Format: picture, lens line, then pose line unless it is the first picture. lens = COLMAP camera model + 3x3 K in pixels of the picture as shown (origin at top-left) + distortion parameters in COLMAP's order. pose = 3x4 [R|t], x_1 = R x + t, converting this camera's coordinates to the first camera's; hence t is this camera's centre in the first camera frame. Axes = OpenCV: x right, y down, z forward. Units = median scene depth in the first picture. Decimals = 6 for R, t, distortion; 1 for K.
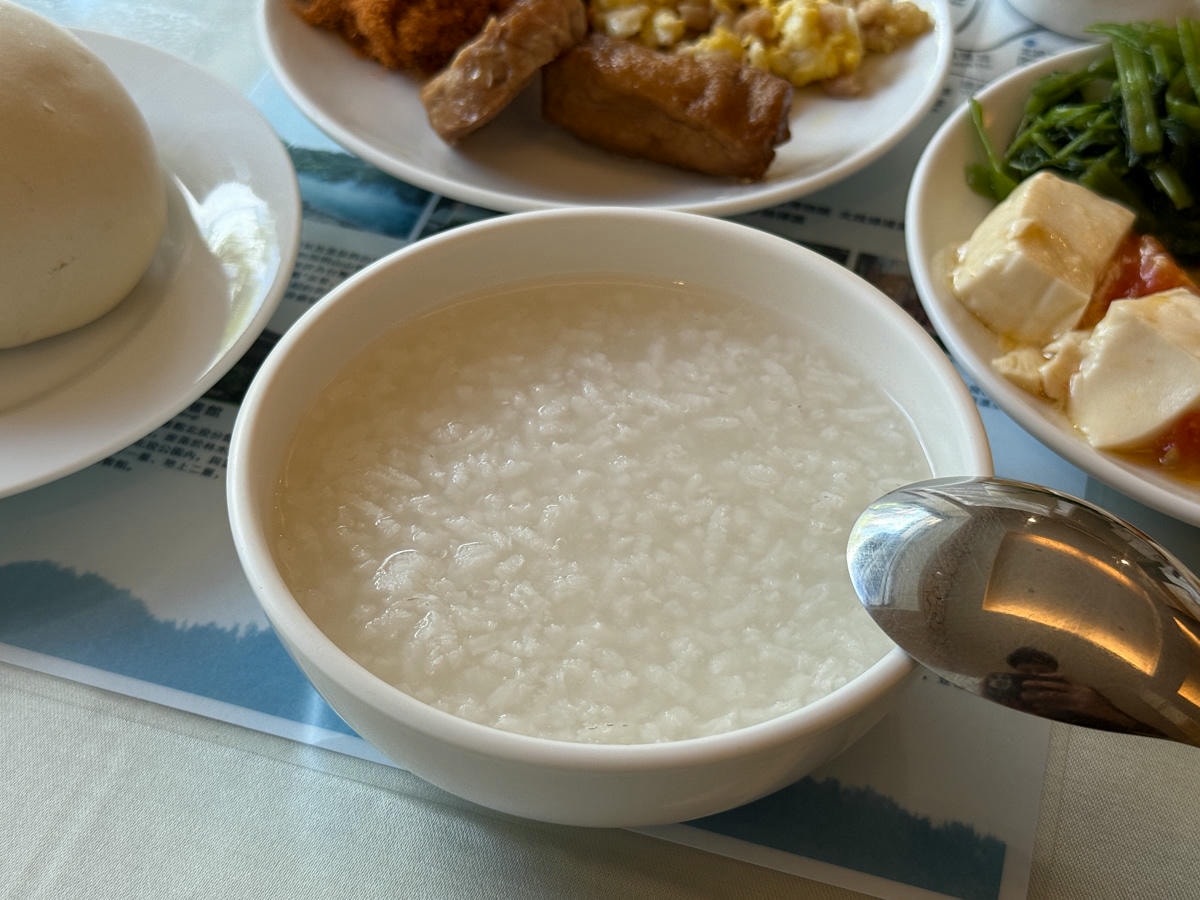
lens RADIAL K [[1780.5, 0, 600.0], [0, 1780.5, 450.0], [0, 0, 1]] dist [0.046647, 0.028356]
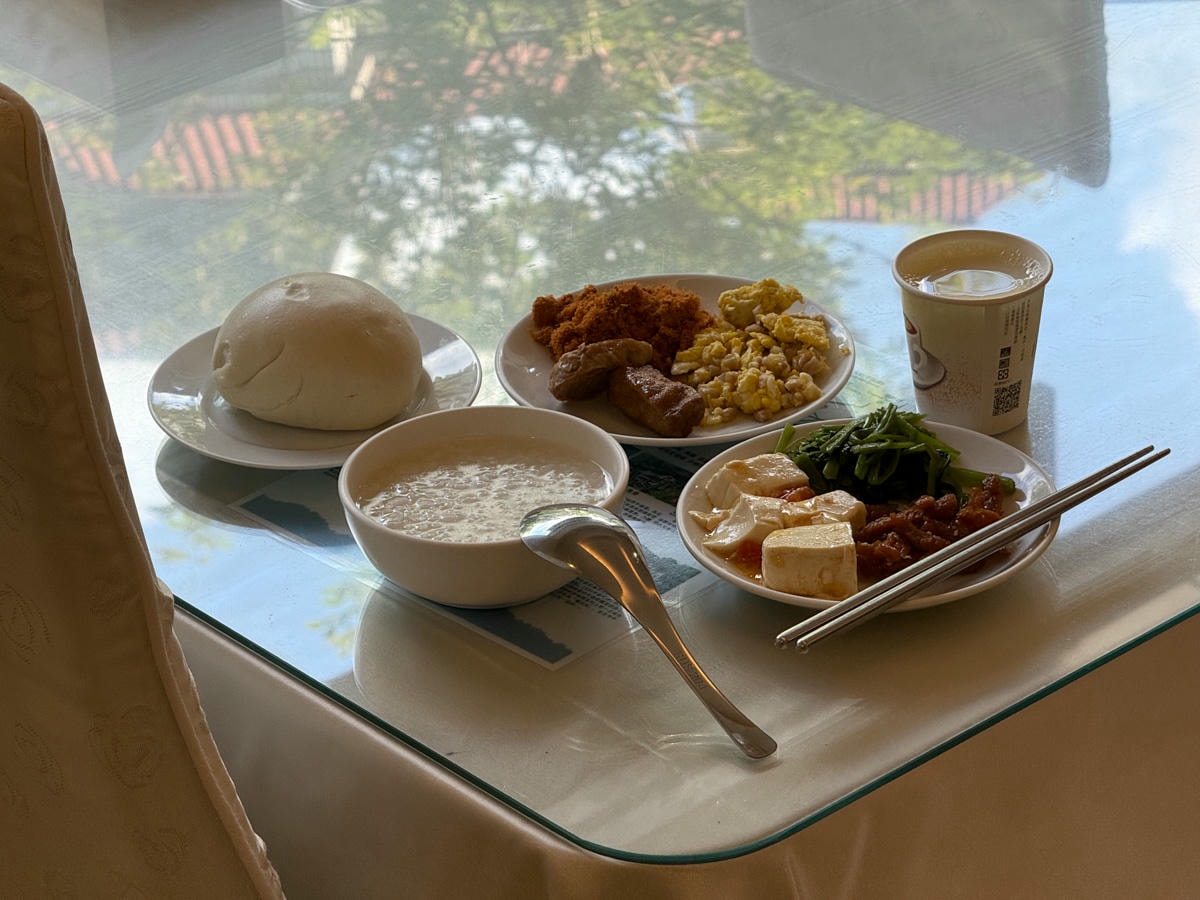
lens RADIAL K [[4251.9, 0, 600.0], [0, 4251.9, 450.0], [0, 0, 1]] dist [-0.115138, -0.300154]
pose [[0.873838, 0.182435, -0.450693, 2.680314], [-0.304792, 0.927738, -0.215417, 1.134227], [0.378825, 0.325608, 0.866298, -3.935216]]
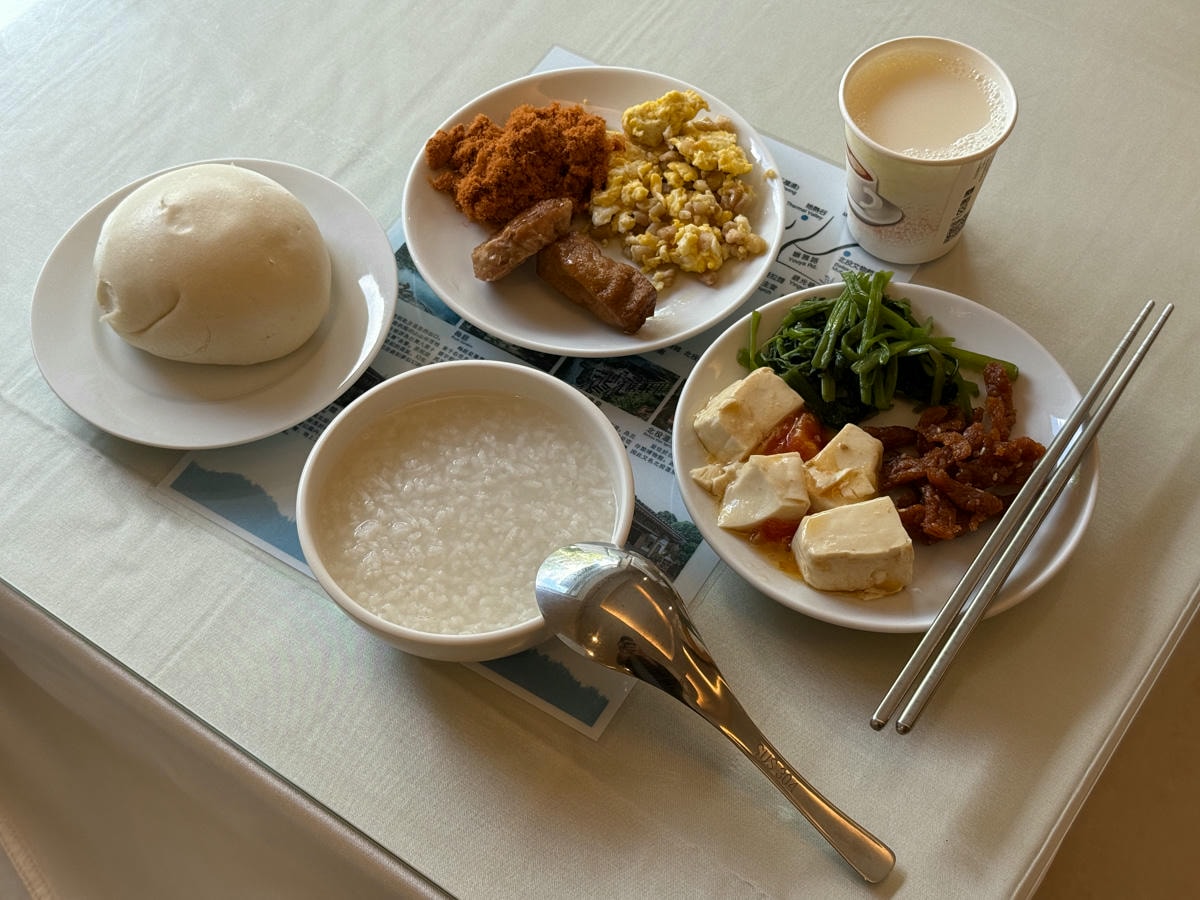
lens RADIAL K [[1780.5, 0, 600.0], [0, 1780.5, 450.0], [0, 0, 1]] dist [0.046647, 0.028356]
pose [[0.961714, 0.200483, -0.186849, 0.527174], [-0.167532, 0.969645, 0.178107, -0.442055], [0.216885, -0.139985, 0.966108, -1.024815]]
